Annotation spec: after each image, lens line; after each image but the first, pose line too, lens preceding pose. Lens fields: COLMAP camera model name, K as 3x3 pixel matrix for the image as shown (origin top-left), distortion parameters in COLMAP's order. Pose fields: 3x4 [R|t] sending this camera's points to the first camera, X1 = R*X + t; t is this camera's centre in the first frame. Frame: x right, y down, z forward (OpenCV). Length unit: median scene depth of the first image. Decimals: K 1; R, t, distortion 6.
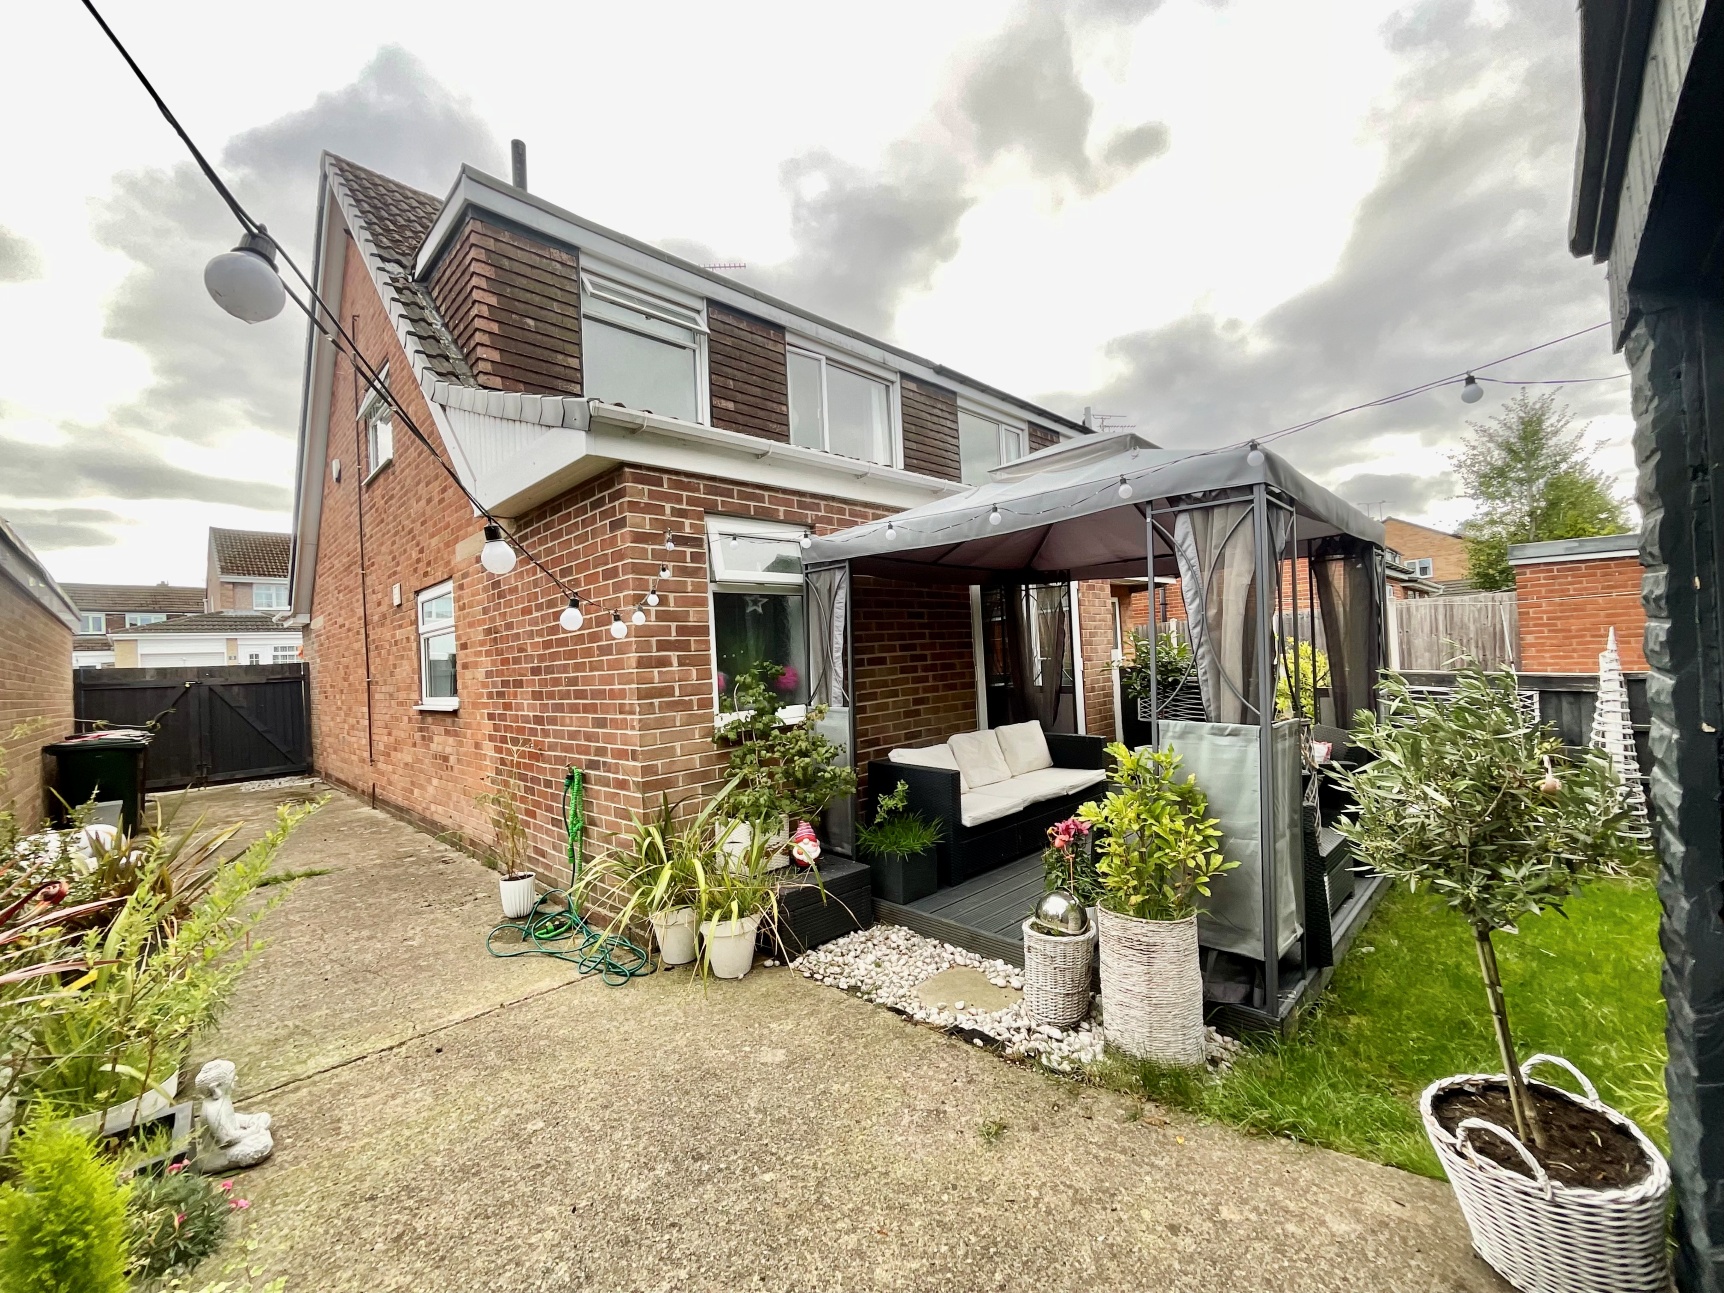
lens RADIAL K [[699.5, 0, 865.6], [0, 699.5, 646.5], [0, 0, 1]] dist [-0.001438, 0.000193]
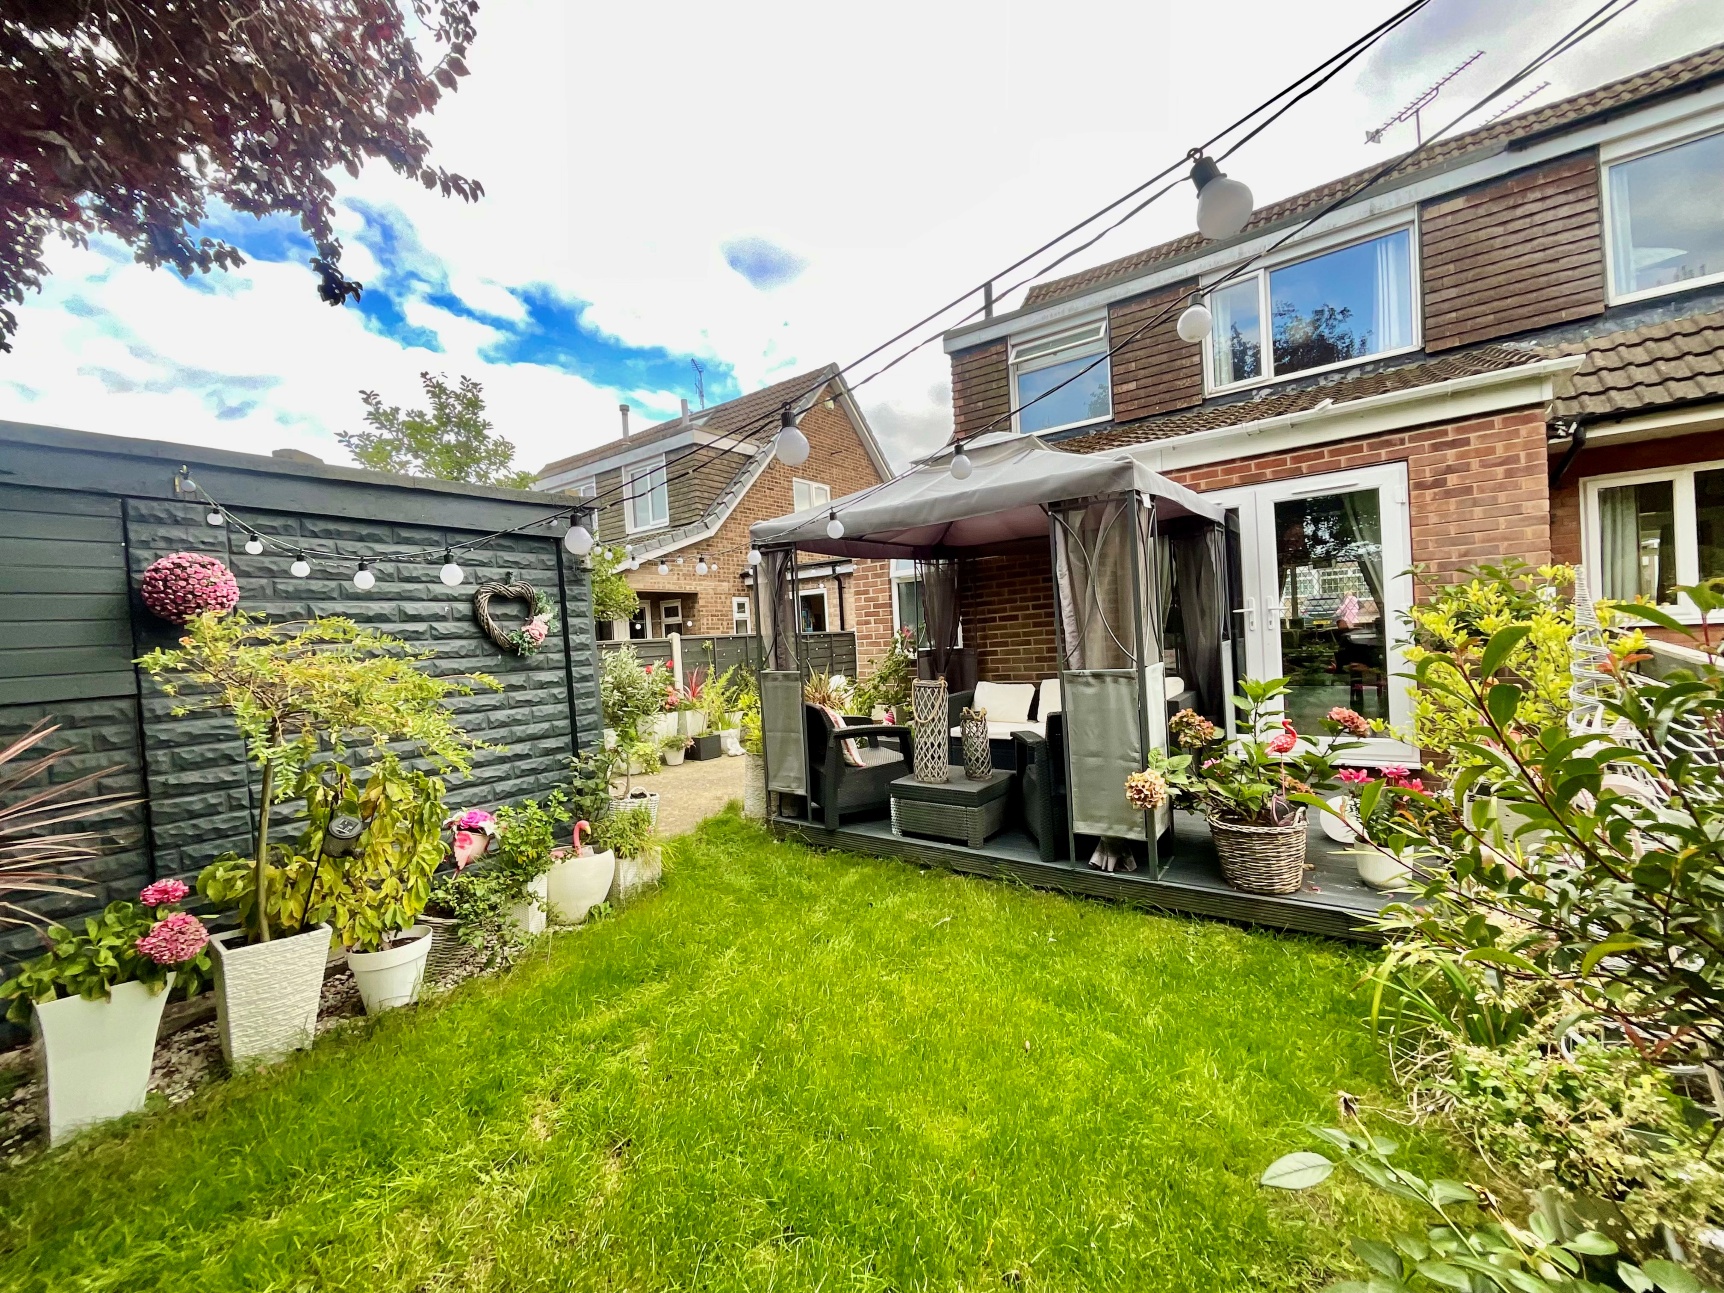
lens RADIAL K [[699.5, 0, 865.6], [0, 699.5, 646.5], [0, 0, 1]] dist [-0.001438, 0.000193]
pose [[0.128841, 0.055780, -0.990095, 1.271590], [0.068874, 0.995502, 0.065047, -0.029980], [0.989271, -0.076573, 0.124420, 0.540862]]
